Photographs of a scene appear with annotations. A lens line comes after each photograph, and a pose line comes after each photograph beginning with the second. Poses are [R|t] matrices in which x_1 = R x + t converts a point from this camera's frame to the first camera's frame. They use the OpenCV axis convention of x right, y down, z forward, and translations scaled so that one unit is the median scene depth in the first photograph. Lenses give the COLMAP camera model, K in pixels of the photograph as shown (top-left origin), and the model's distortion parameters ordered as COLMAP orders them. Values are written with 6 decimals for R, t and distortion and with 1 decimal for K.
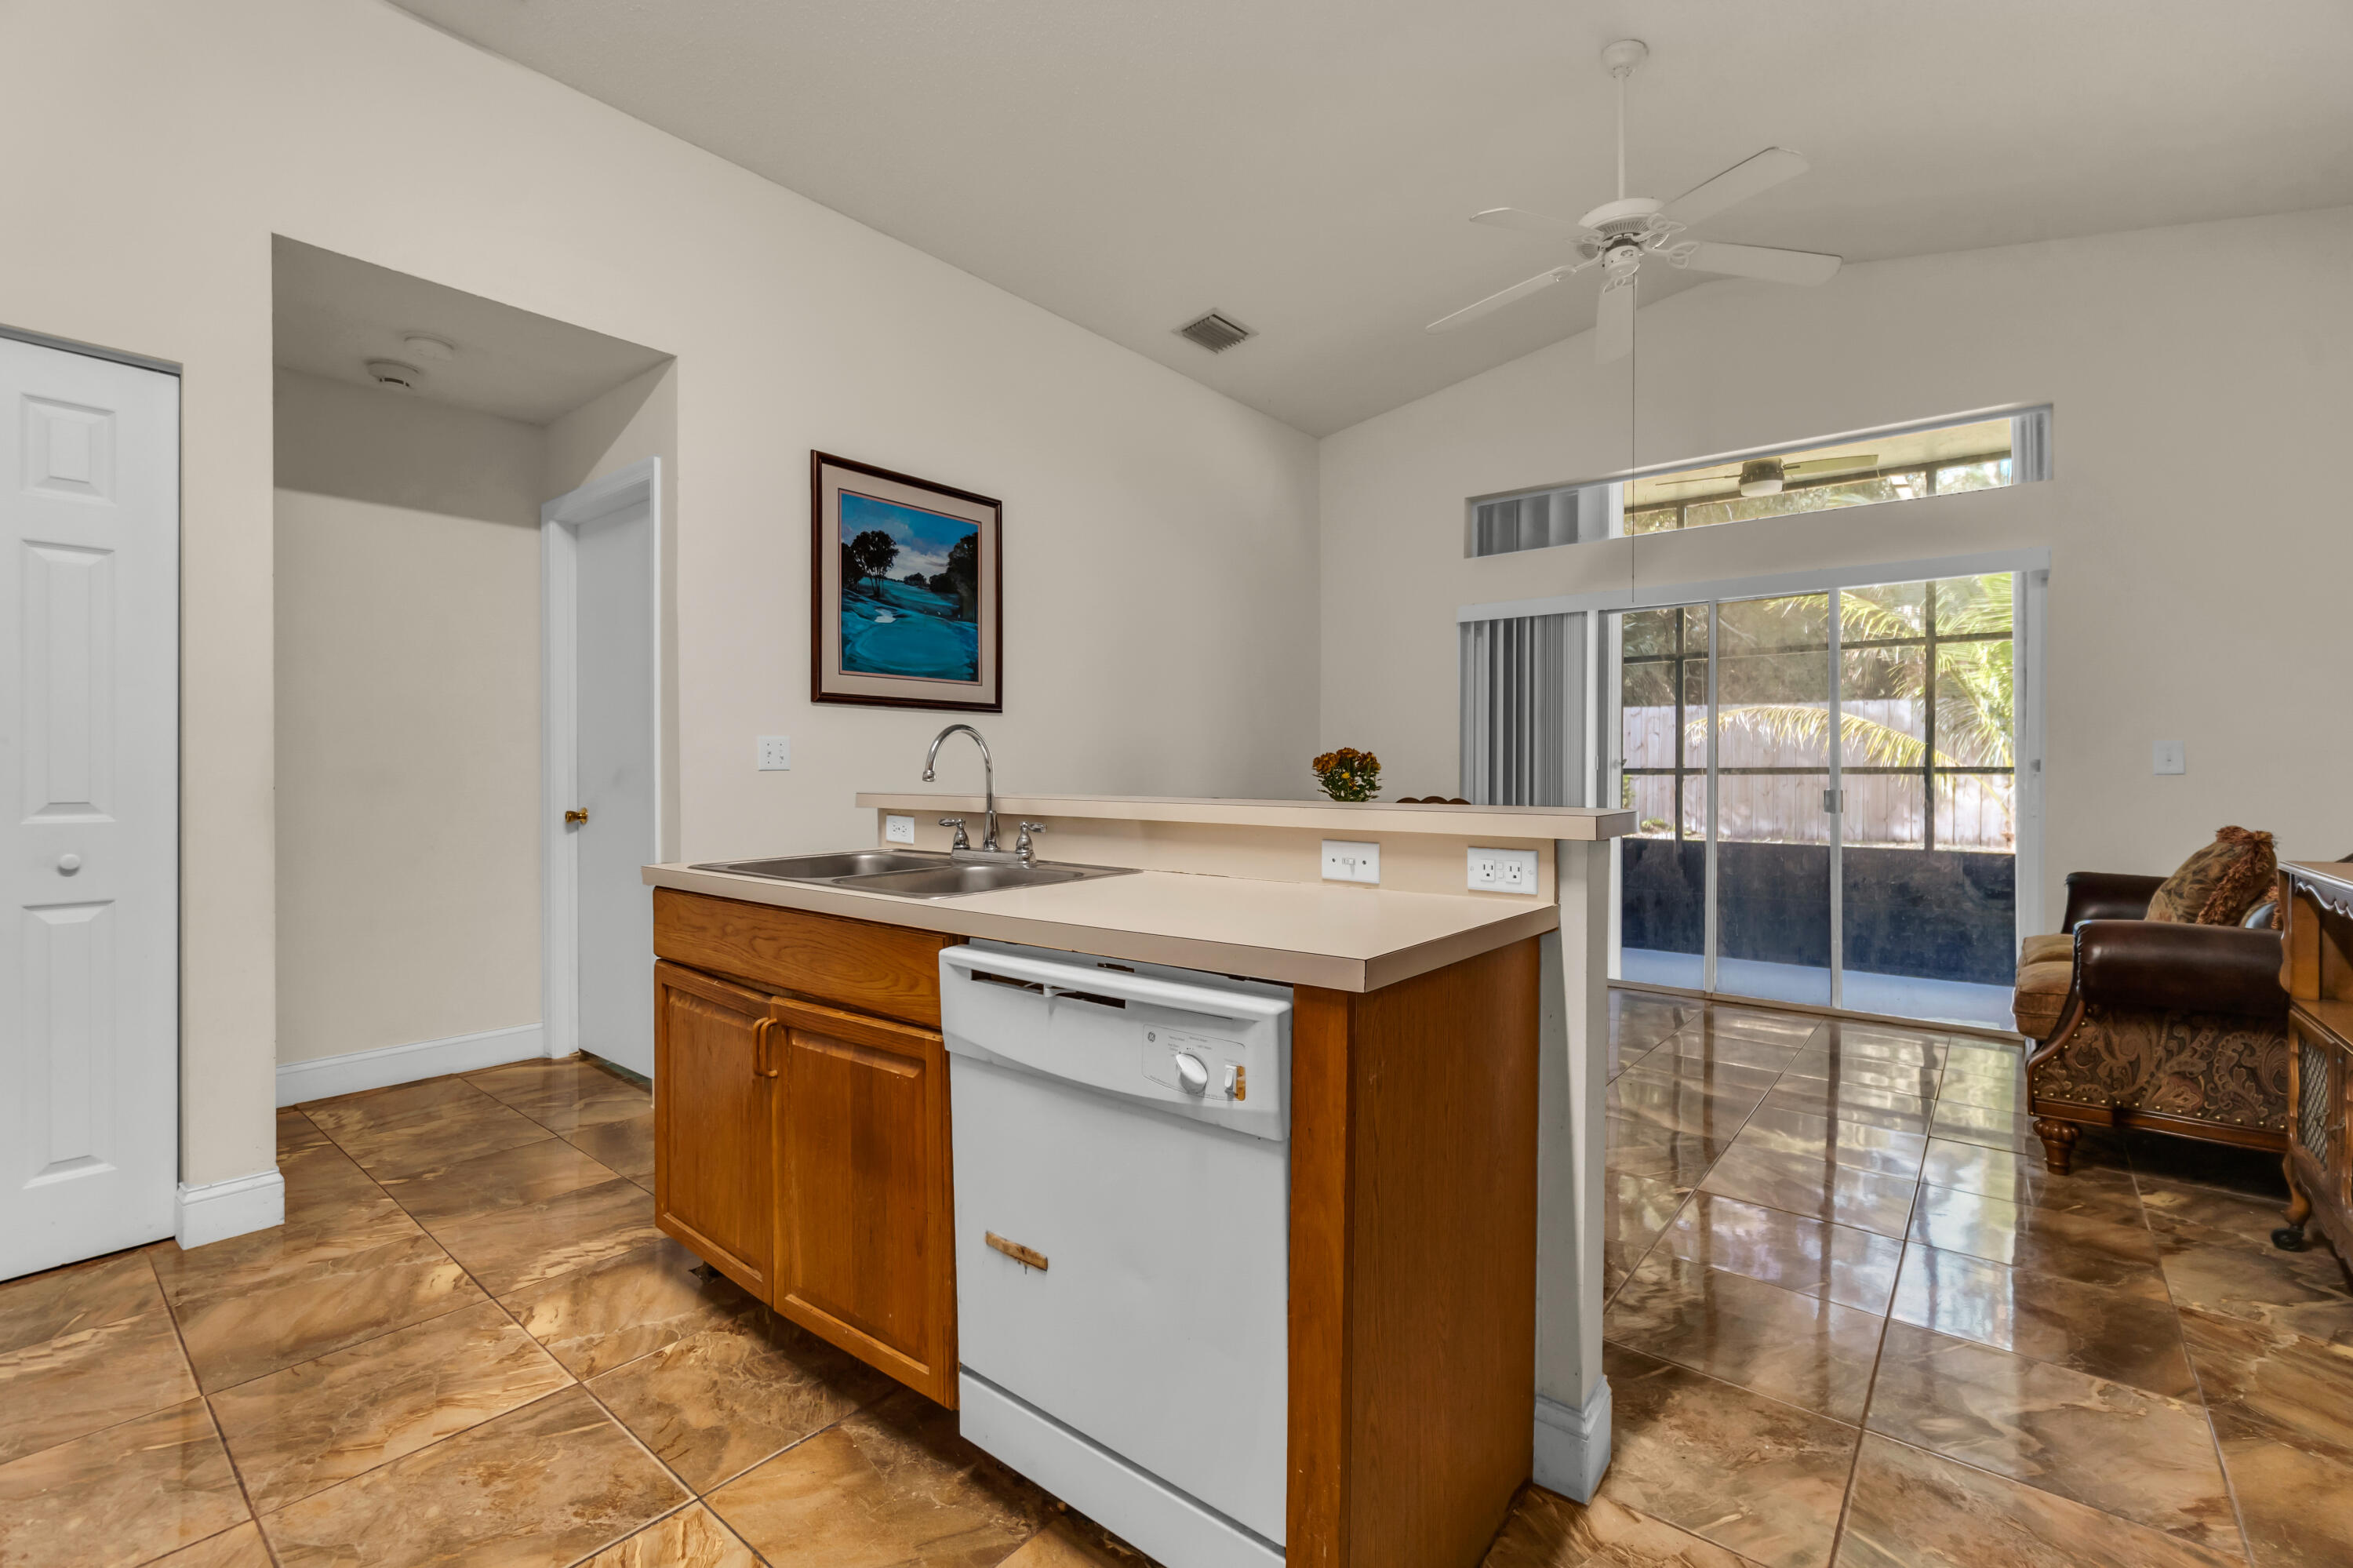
lens RADIAL K [[1022.6, 0, 1145.7], [0, 1022.6, 767.2], [0, 0, 1]] dist [-0.003488, -0.000065]
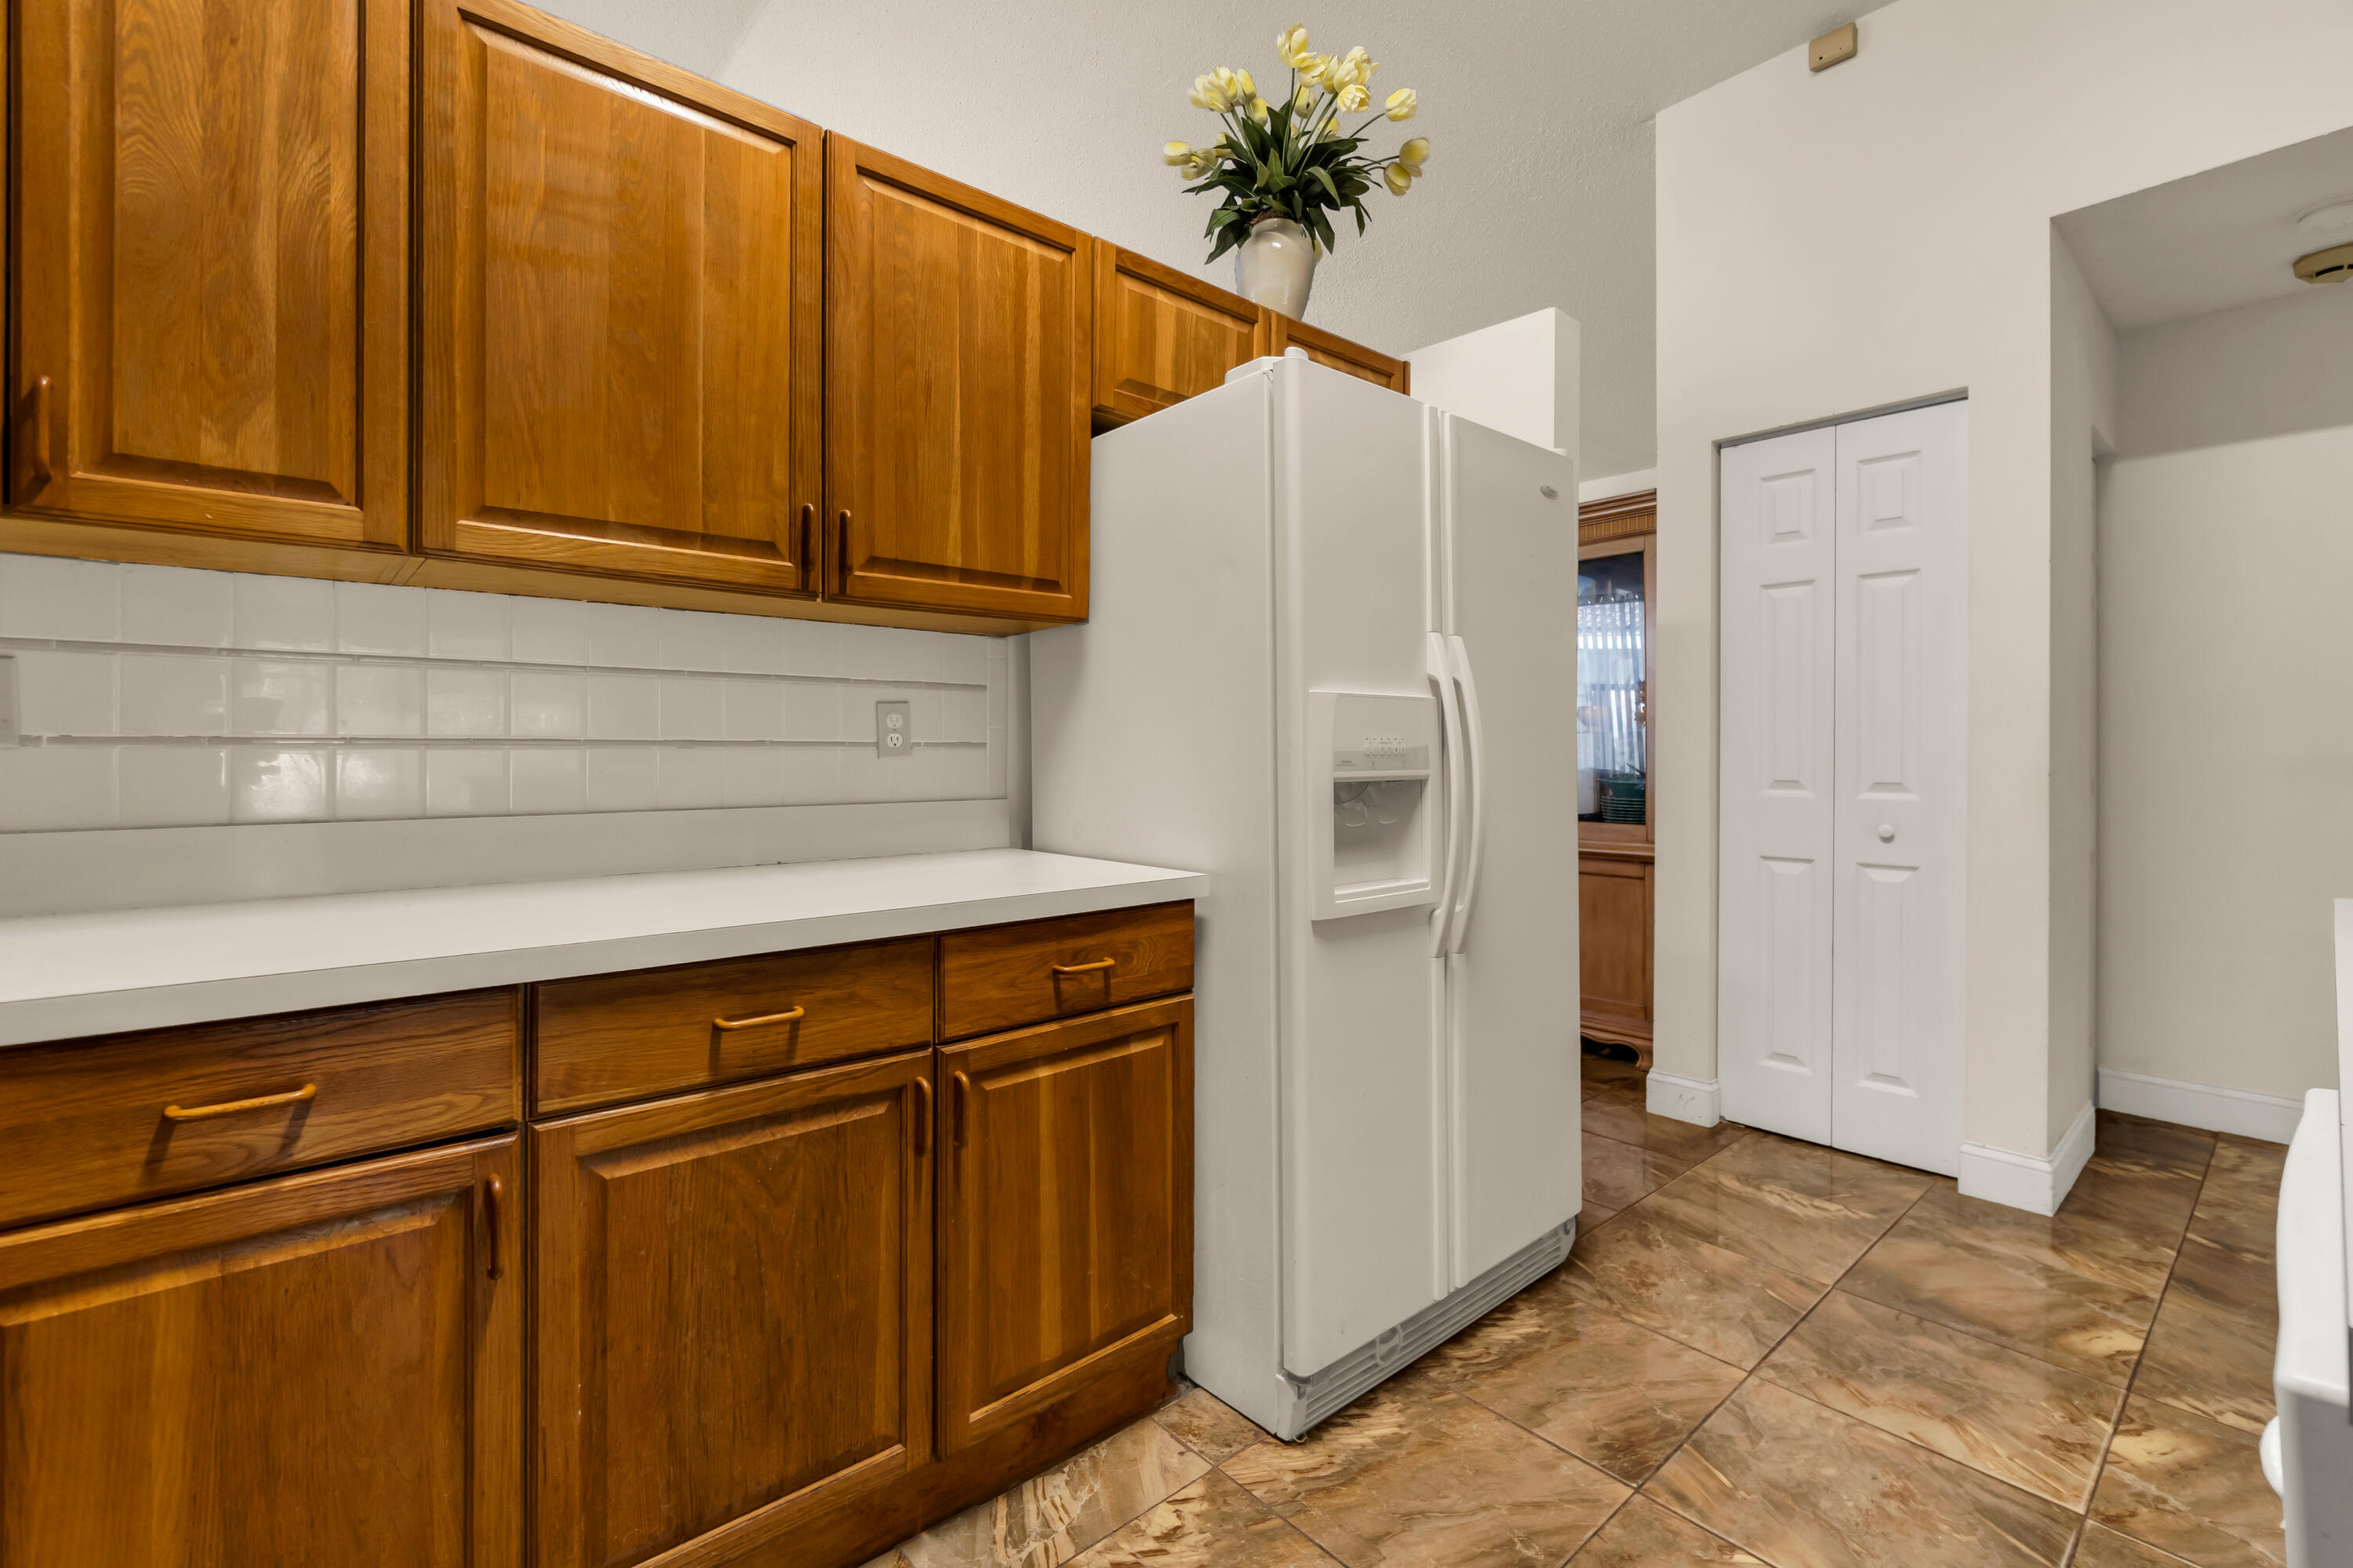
lens RADIAL K [[1022.6, 0, 1157.9], [0, 1022.6, 757.1], [0, 0, 1]] dist [-0.003488, -0.000065]
pose [[-0.162501, 0.000146, -0.986708, 0.353648], [-0.000905, 1.000000, 0.000297, 0.004604], [0.986708, 0.000941, -0.162500, 0.406106]]
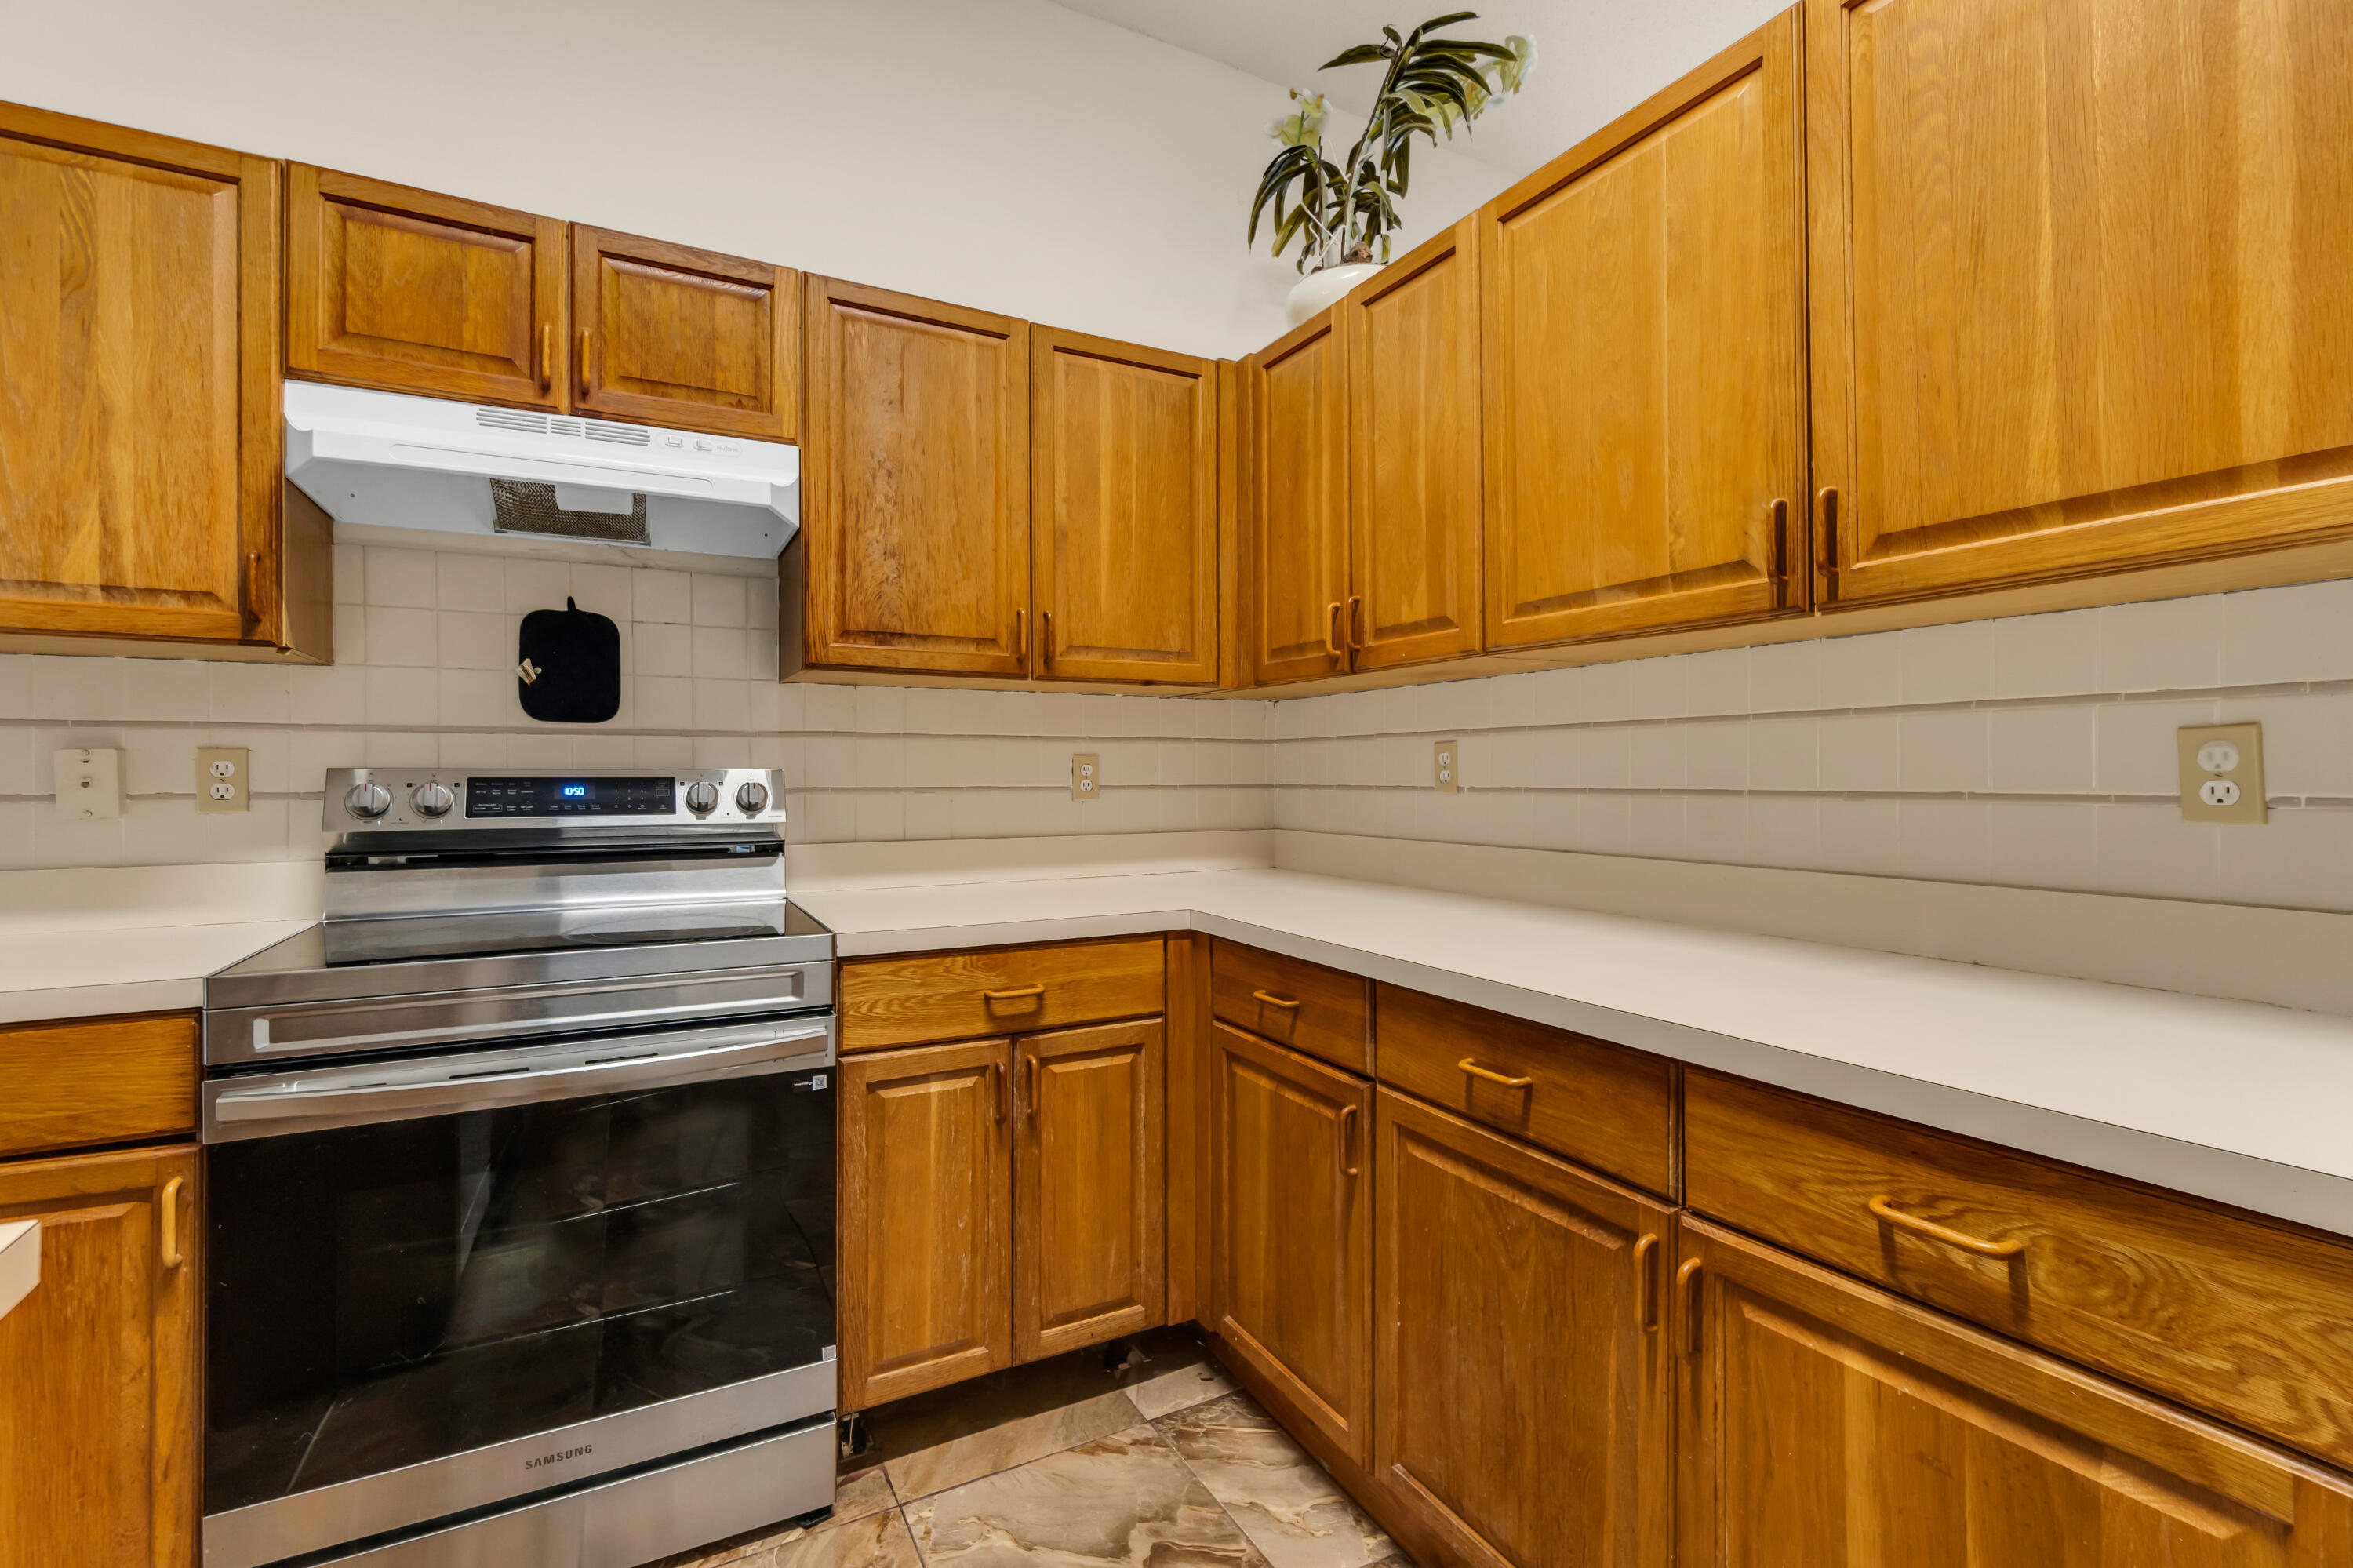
lens RADIAL K [[1022.6, 0, 1163.1], [0, 1022.6, 775.4], [0, 0, 1]] dist [-0.003488, -0.000065]
pose [[-0.929315, 0.000335, 0.369288, -0.313155], [0.001419, 0.999995, 0.002662, -0.025586], [-0.369285, 0.002998, -0.929311, 0.758517]]
